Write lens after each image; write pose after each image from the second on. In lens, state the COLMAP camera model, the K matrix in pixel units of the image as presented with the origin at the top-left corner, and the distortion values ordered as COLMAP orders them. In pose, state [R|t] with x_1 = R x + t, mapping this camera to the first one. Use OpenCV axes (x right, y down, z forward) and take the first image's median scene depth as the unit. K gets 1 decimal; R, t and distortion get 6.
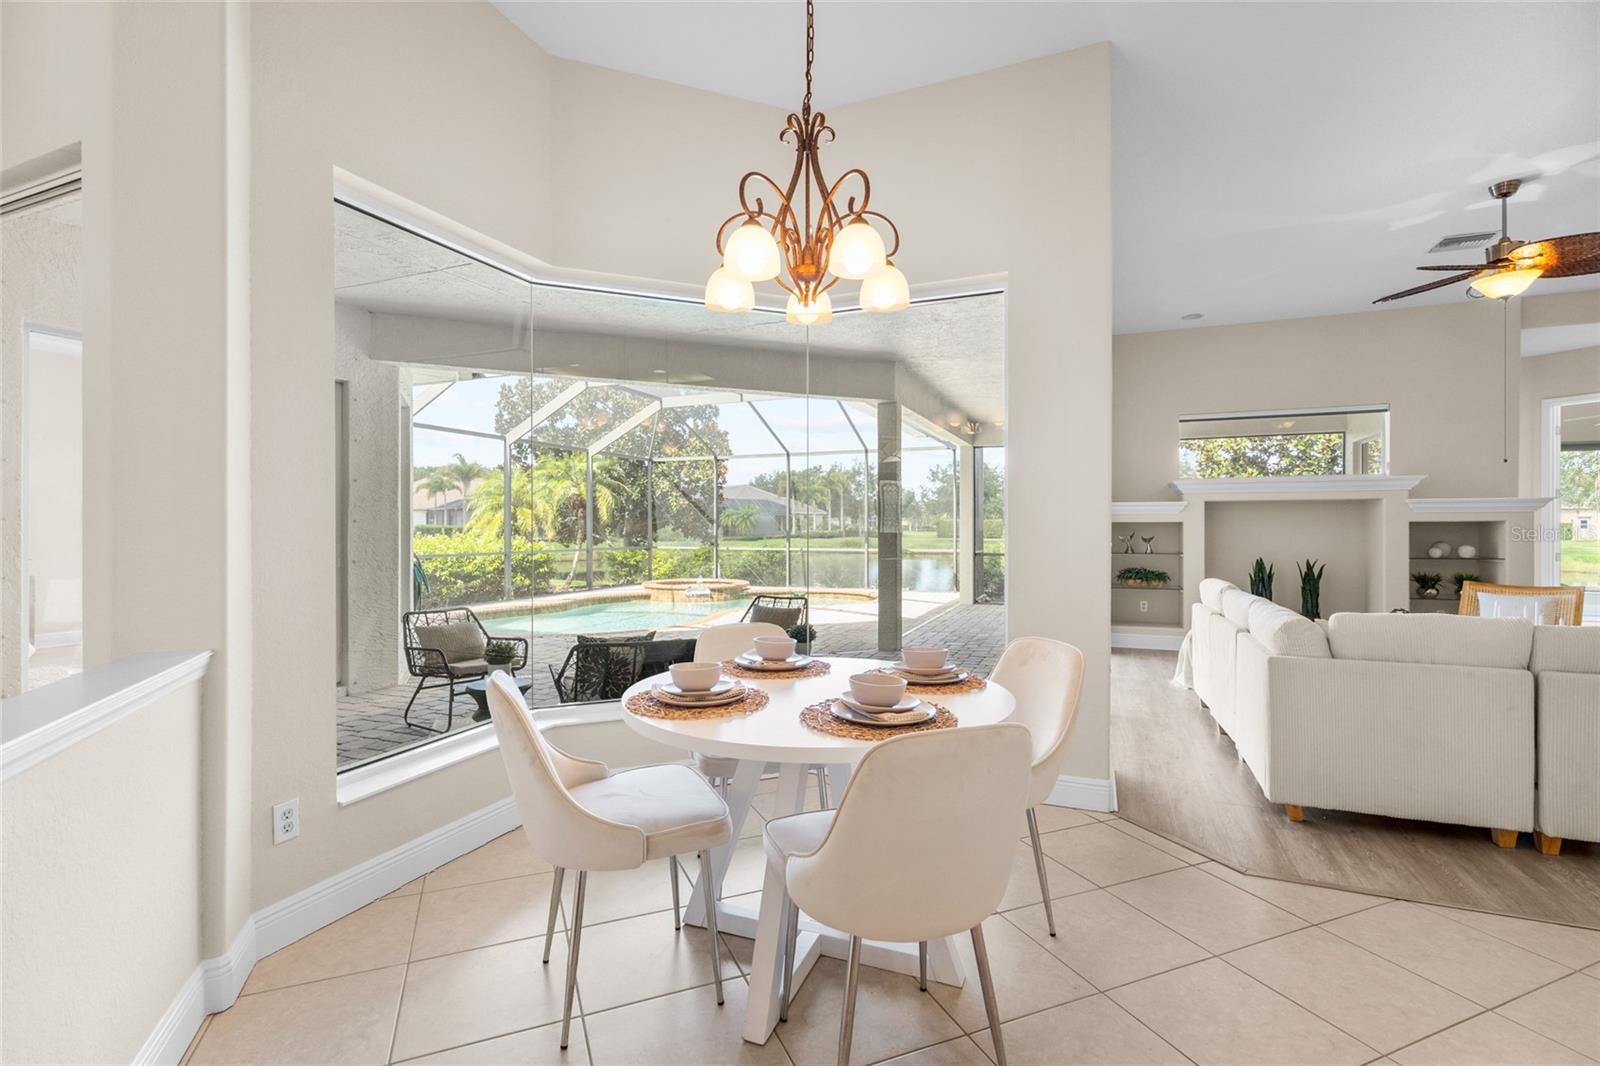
lens RADIAL K [[738.2, 0, 797.8], [0, 738.2, 527.5], [0, 0, 1]] dist [0.005610, 0.000042]
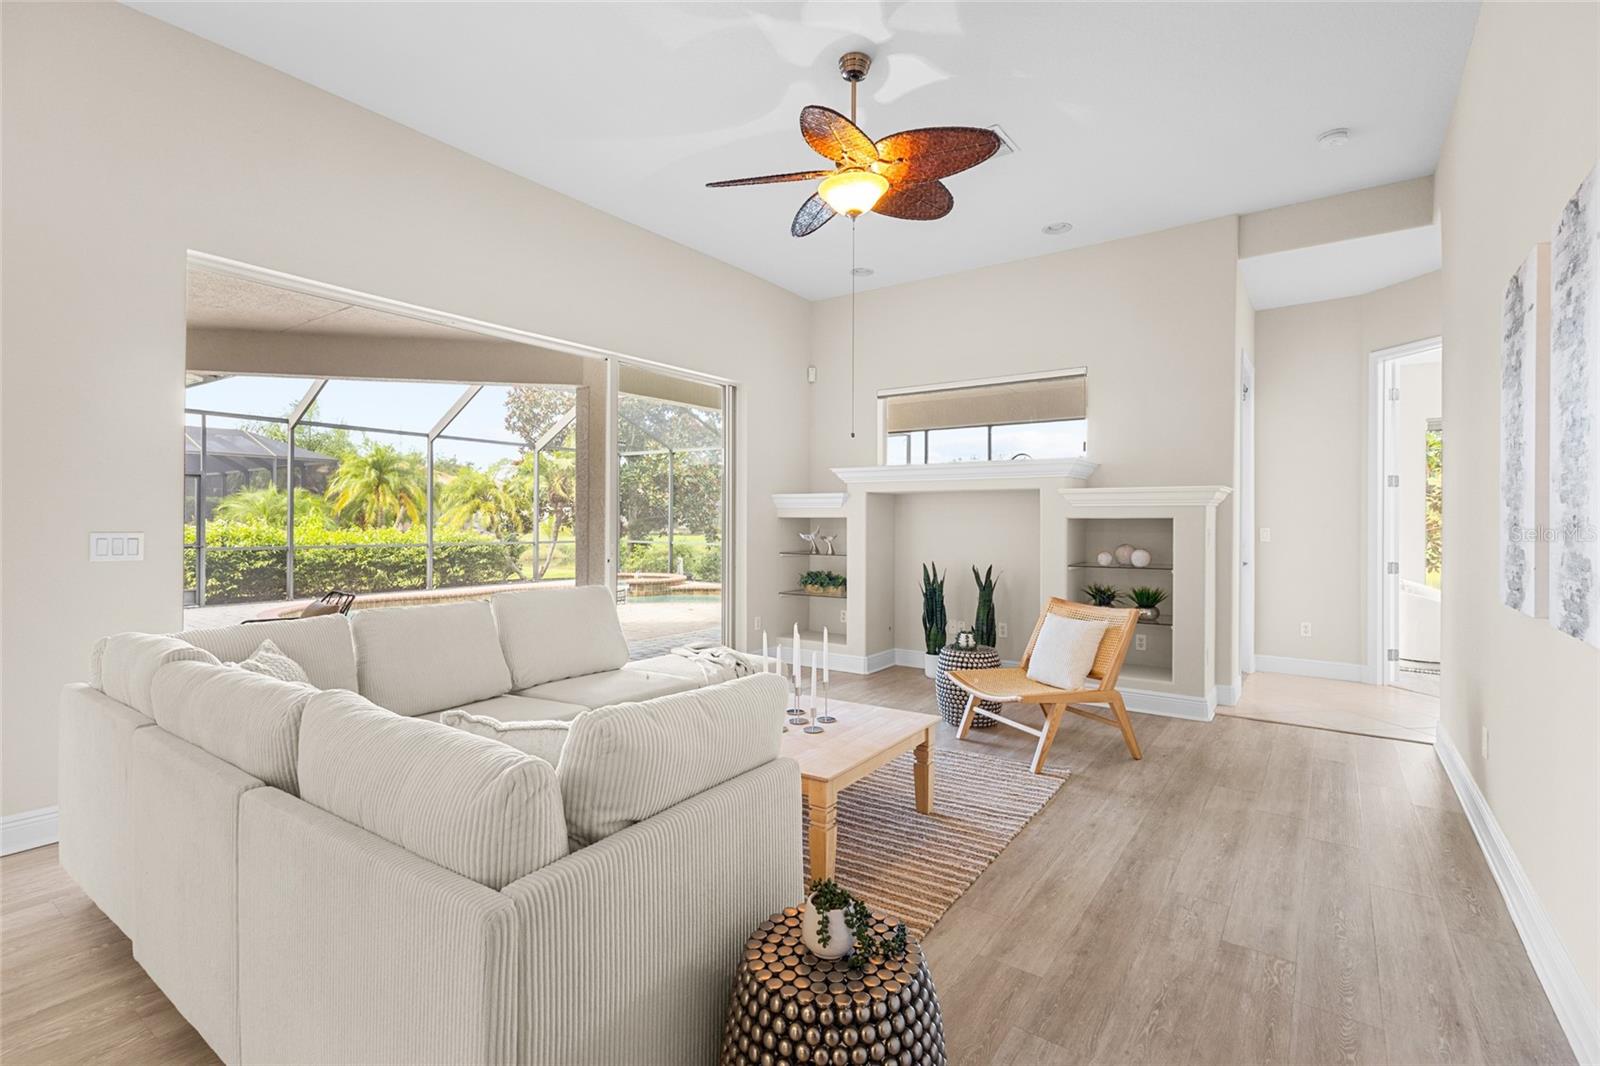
lens RADIAL K [[738.2, 0, 800.0], [0, 738.2, 521.7], [0, 0, 1]] dist [0.005610, 0.000042]
pose [[0.975808, 0.006016, -0.218545, 0.666649], [-0.006214, 0.999981, -0.000219, -0.002105], [0.218539, 0.001572, 0.975827, 0.173181]]
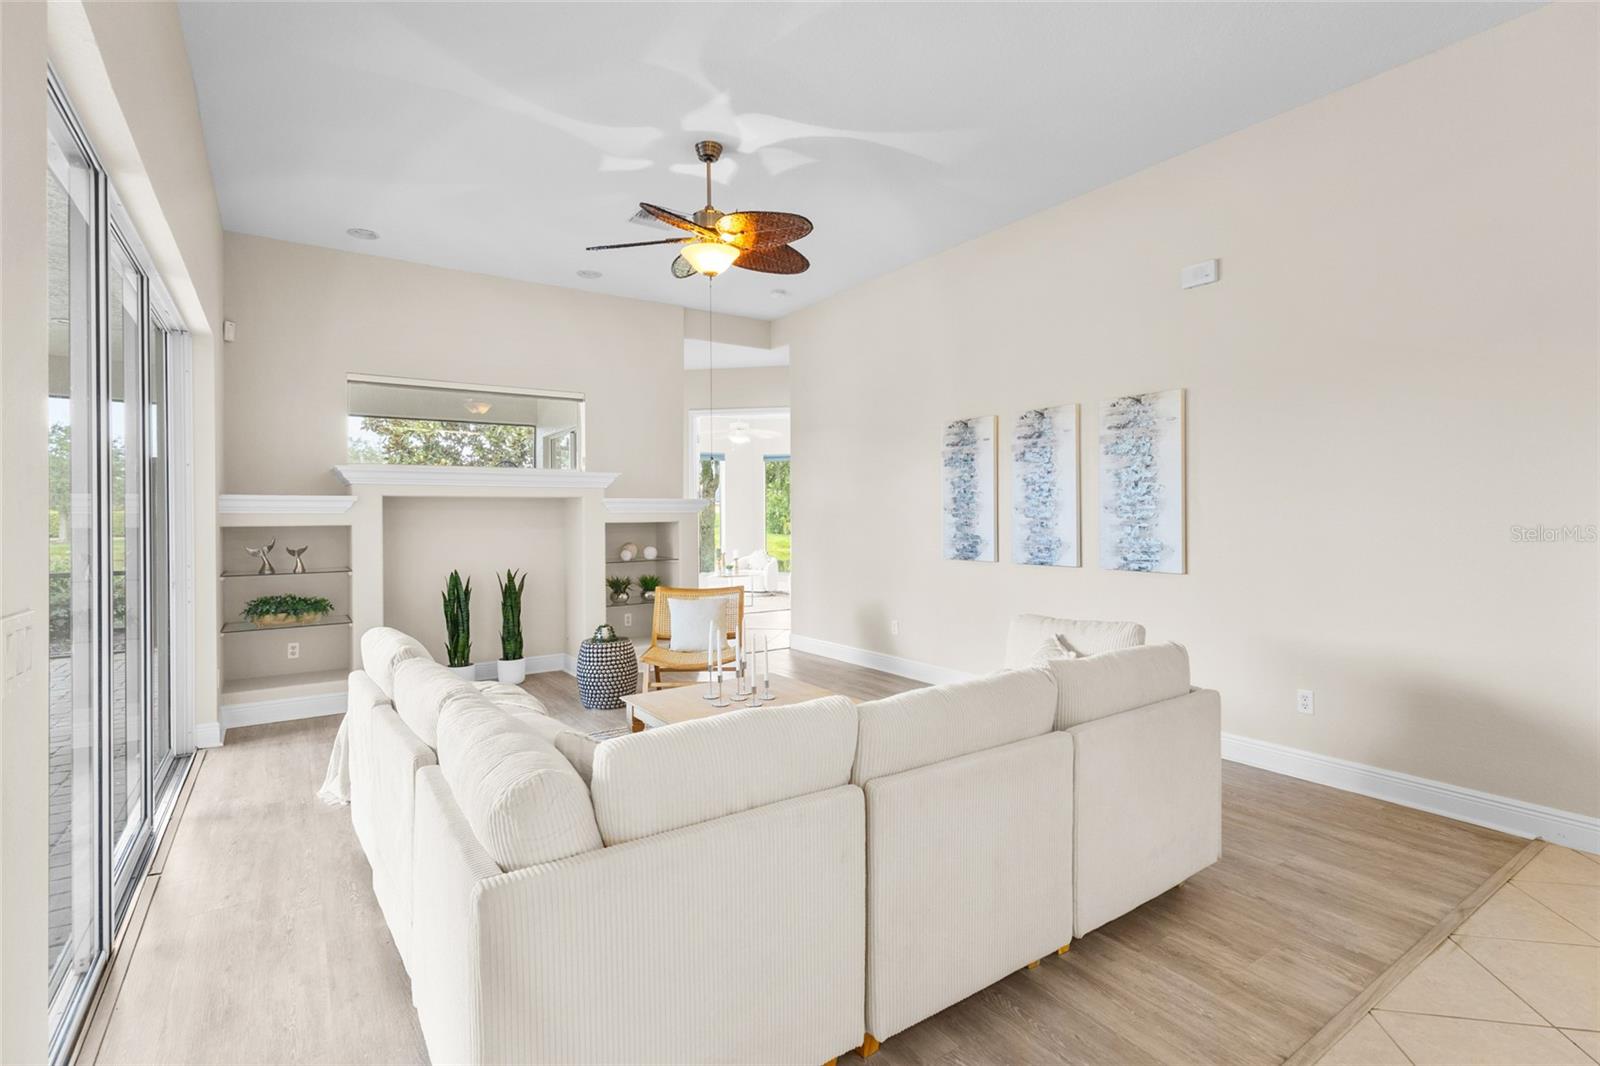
lens RADIAL K [[738.2, 0, 788.3], [0, 738.2, 512.3], [0, 0, 1]] dist [0.005610, 0.000042]
pose [[0.553945, 0.000871, 0.832553, 0.174703], [0.006199, 0.999967, -0.005171, -0.013606], [-0.832530, 0.008026, 0.553922, 0.281312]]
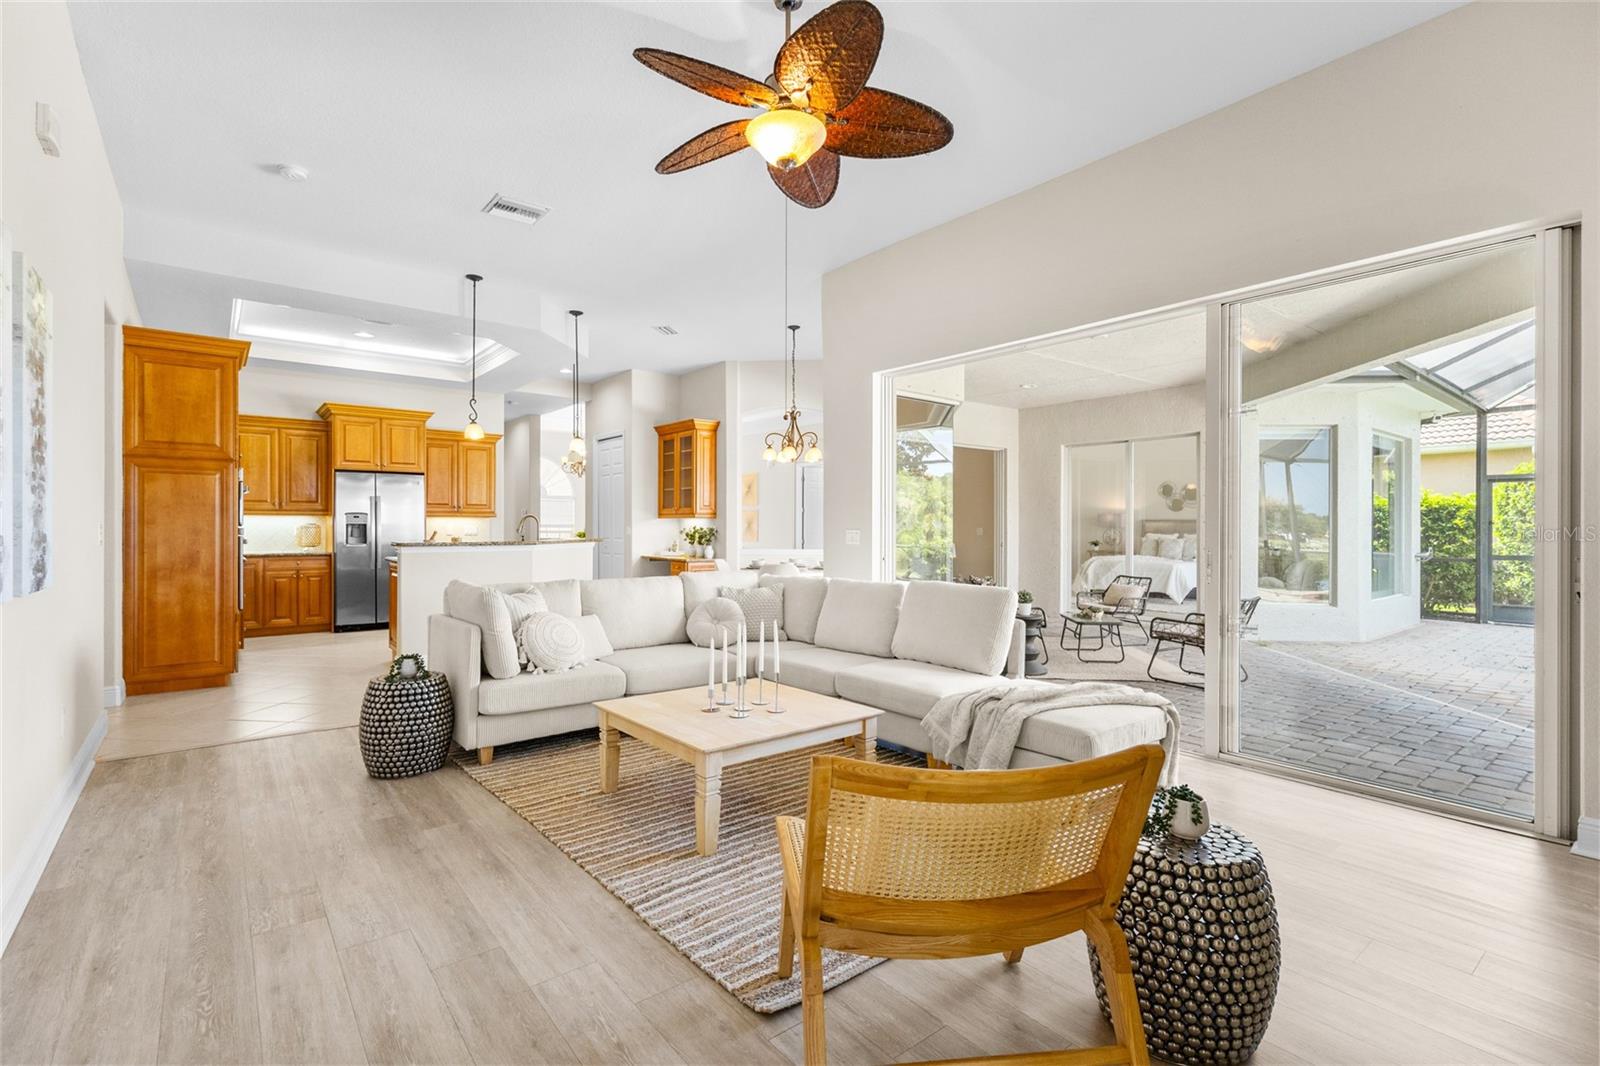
lens RADIAL K [[738.2, 0, 808.1], [0, 738.2, 534.2], [0, 0, 1]] dist [0.005610, 0.000042]
pose [[-0.471367, 0.009996, -0.881881, 0.943234], [0.001359, 0.999943, 0.010608, 0.002900], [0.881936, 0.003802, -0.471353, 0.821480]]
